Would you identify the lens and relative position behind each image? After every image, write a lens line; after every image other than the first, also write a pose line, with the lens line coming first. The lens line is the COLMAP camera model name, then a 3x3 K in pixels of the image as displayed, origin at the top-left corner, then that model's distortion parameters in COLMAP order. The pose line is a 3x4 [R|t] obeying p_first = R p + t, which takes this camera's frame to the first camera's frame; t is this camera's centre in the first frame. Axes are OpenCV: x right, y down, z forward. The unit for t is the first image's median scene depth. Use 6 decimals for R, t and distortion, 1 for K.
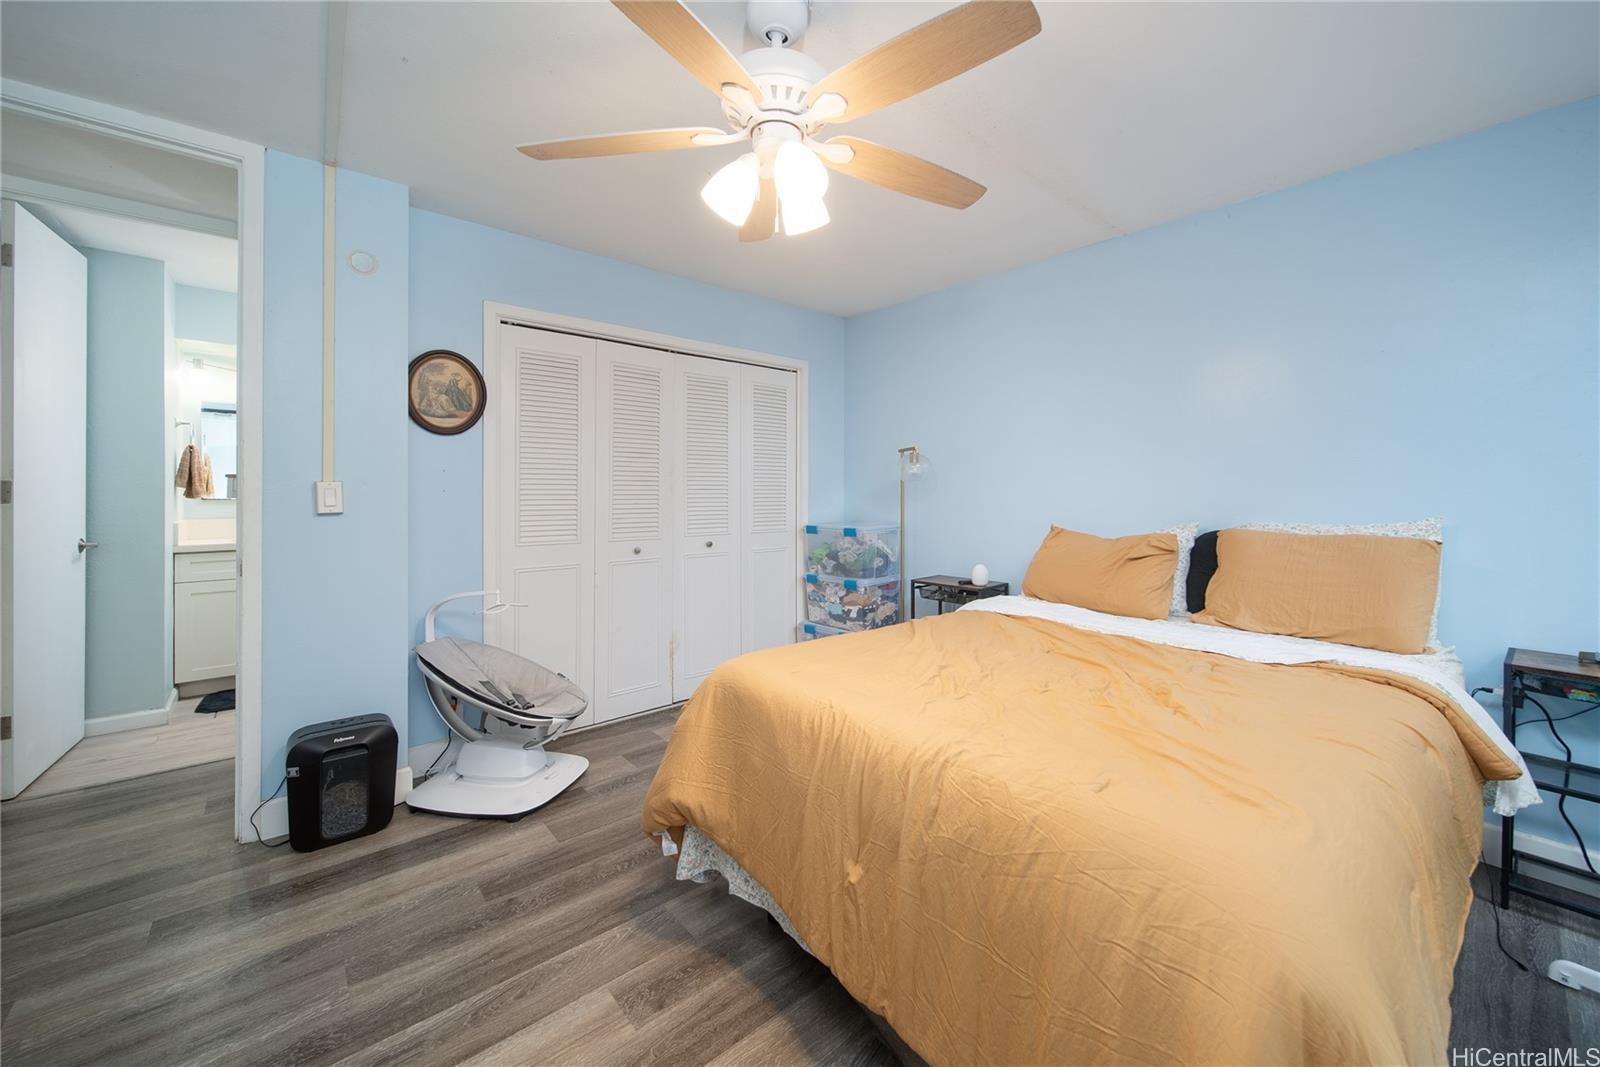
lens RADIAL K [[601.9, 0, 805.5], [0, 601.9, 493.3], [0, 0, 1]] dist [0.000478, -0.000147]
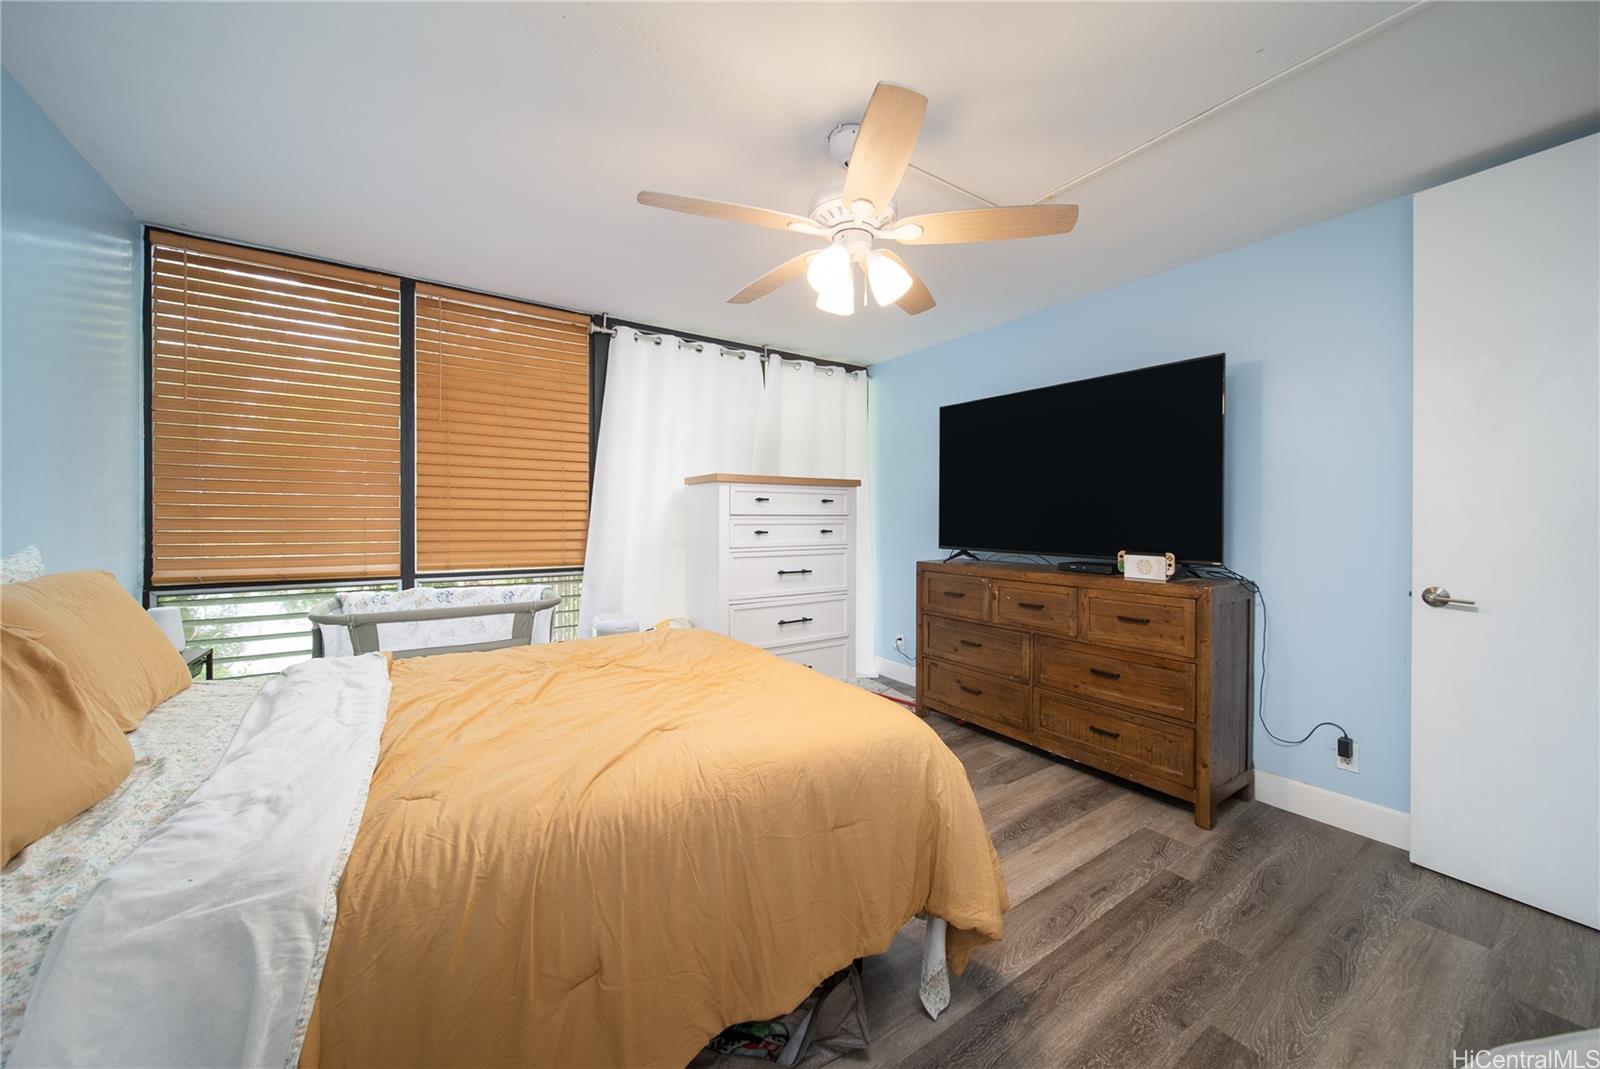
lens RADIAL K [[592.5, 0, 805.8], [0, 592.5, 517.6], [0, 0, 1]] dist [-0.001257, -0.000311]
pose [[-0.996881, -0.005377, 0.078738, -0.051616], [-0.004276, 0.999891, 0.014148, -0.017326], [-0.078806, 0.013768, -0.996795, 2.184196]]
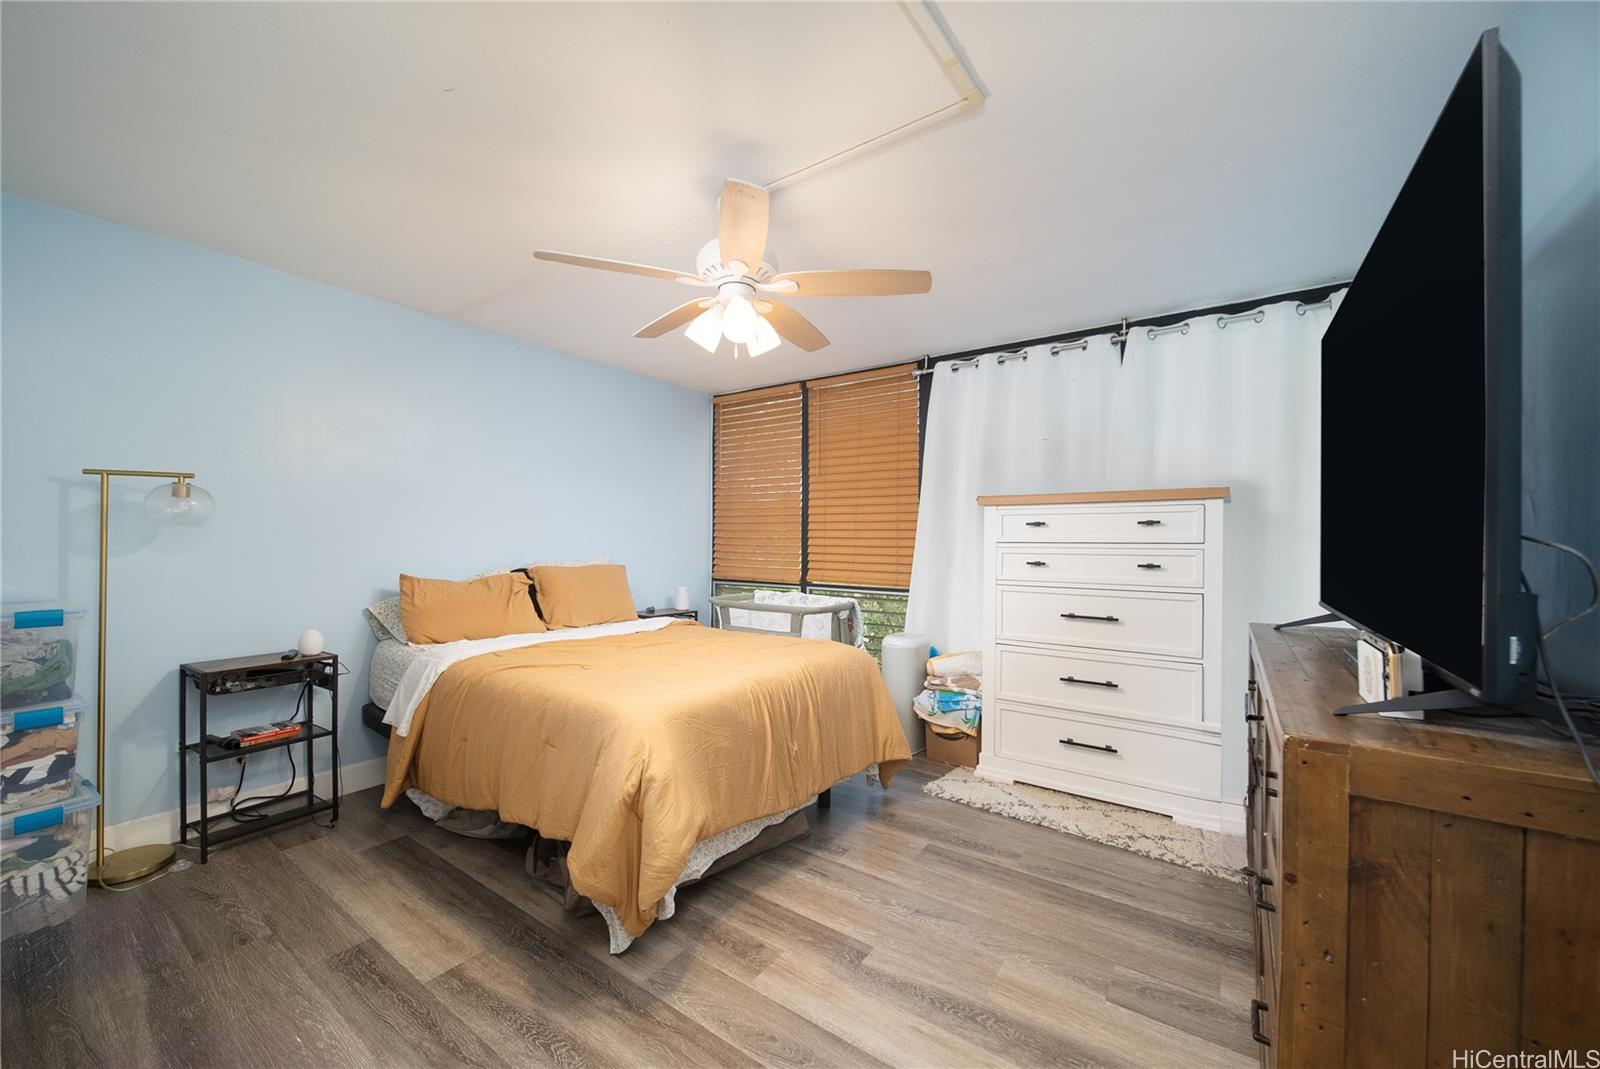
lens RADIAL K [[633.8, 0, 784.8], [0, 633.8, 543.0], [0, 0, 1]] dist [-0.000356, -0.000041]
pose [[-0.228837, -0.003933, 0.973457, -1.462301], [0.002478, 0.999986, 0.004623, -0.004054], [-0.973462, 0.003470, -0.228824, 1.181396]]
